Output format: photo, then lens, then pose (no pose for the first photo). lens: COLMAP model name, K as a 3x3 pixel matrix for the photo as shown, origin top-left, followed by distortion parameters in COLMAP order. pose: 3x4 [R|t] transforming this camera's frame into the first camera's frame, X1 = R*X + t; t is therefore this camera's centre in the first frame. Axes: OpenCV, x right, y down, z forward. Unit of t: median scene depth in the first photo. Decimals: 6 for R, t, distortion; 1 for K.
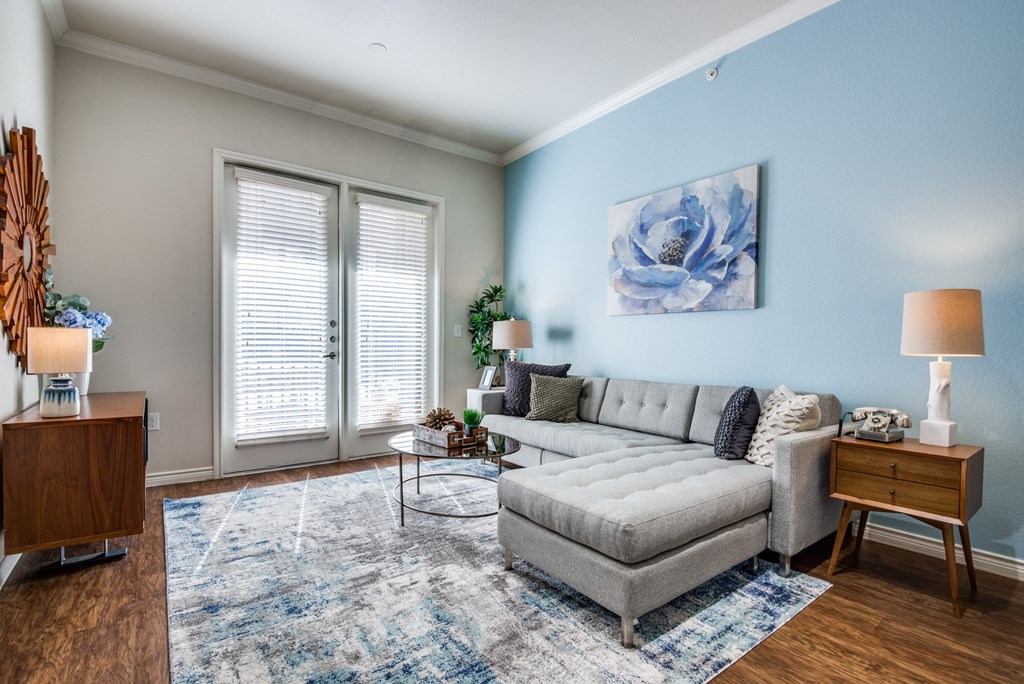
lens RADIAL K [[475.0, 0, 505.1], [0, 475.0, 347.5], [0, 0, 1]] dist [0.009869, -0.006869]
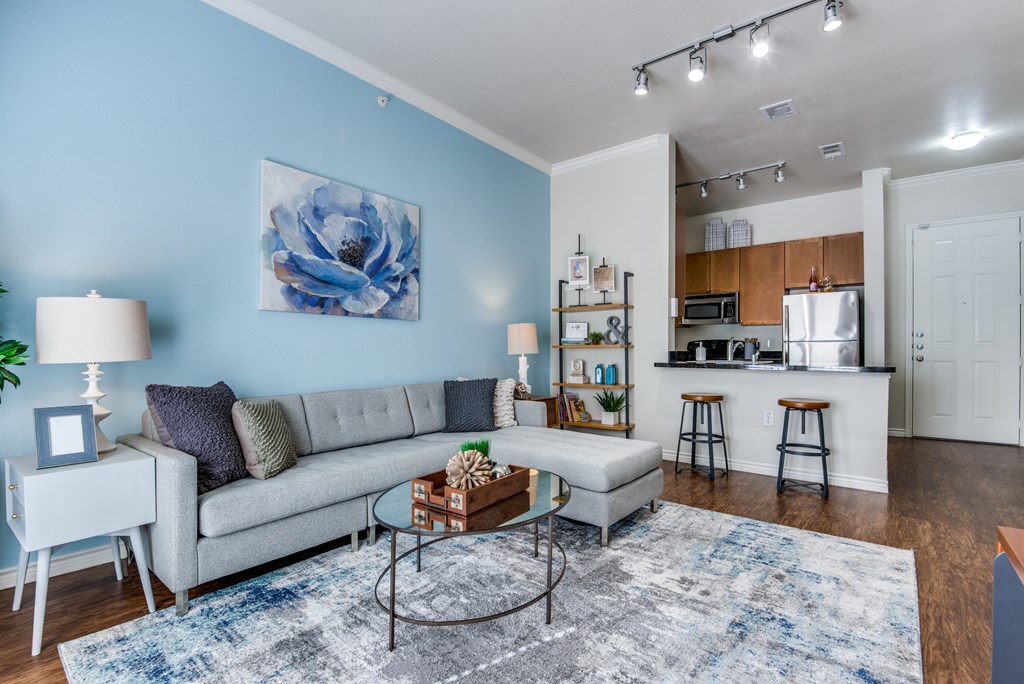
lens RADIAL K [[475.0, 0, 503.6], [0, 475.0, 346.3], [0, 0, 1]] dist [0.009869, -0.006869]
pose [[-0.242213, -0.005504, 0.970207, -0.730227], [-0.000972, 0.999985, 0.005431, -0.019854], [-0.970223, 0.000373, -0.242215, 1.047580]]
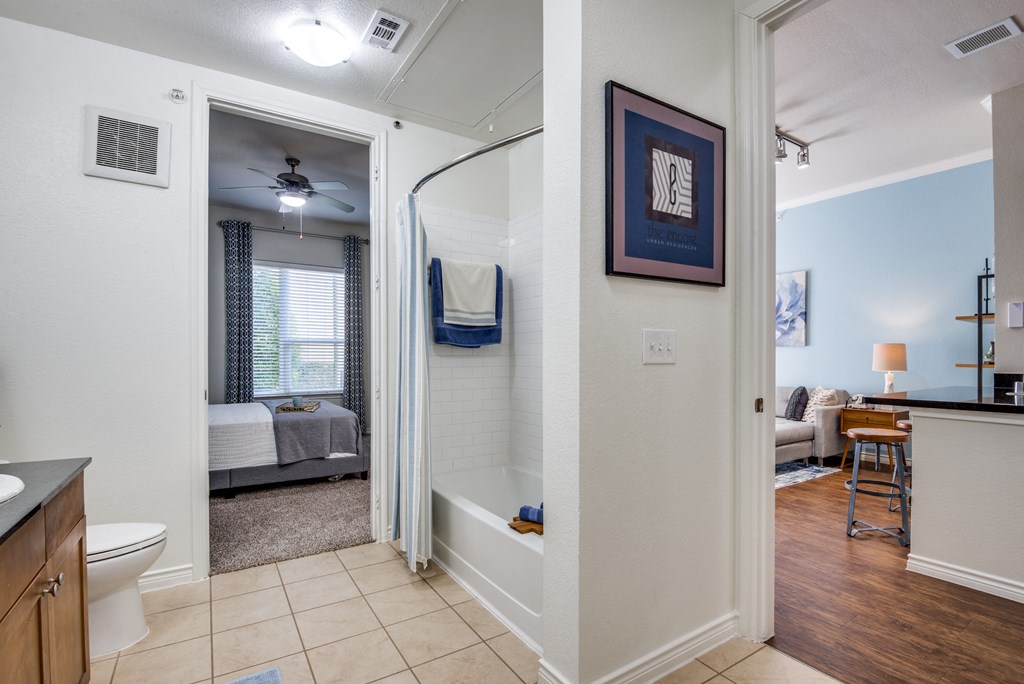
lens RADIAL K [[475.0, 0, 510.7], [0, 475.0, 352.6], [0, 0, 1]] dist [0.009869, -0.006869]
pose [[0.997651, -0.006762, -0.068163, -0.504442], [0.005866, 0.999894, -0.013325, -0.036528], [0.068245, 0.012894, 0.997585, -0.951349]]
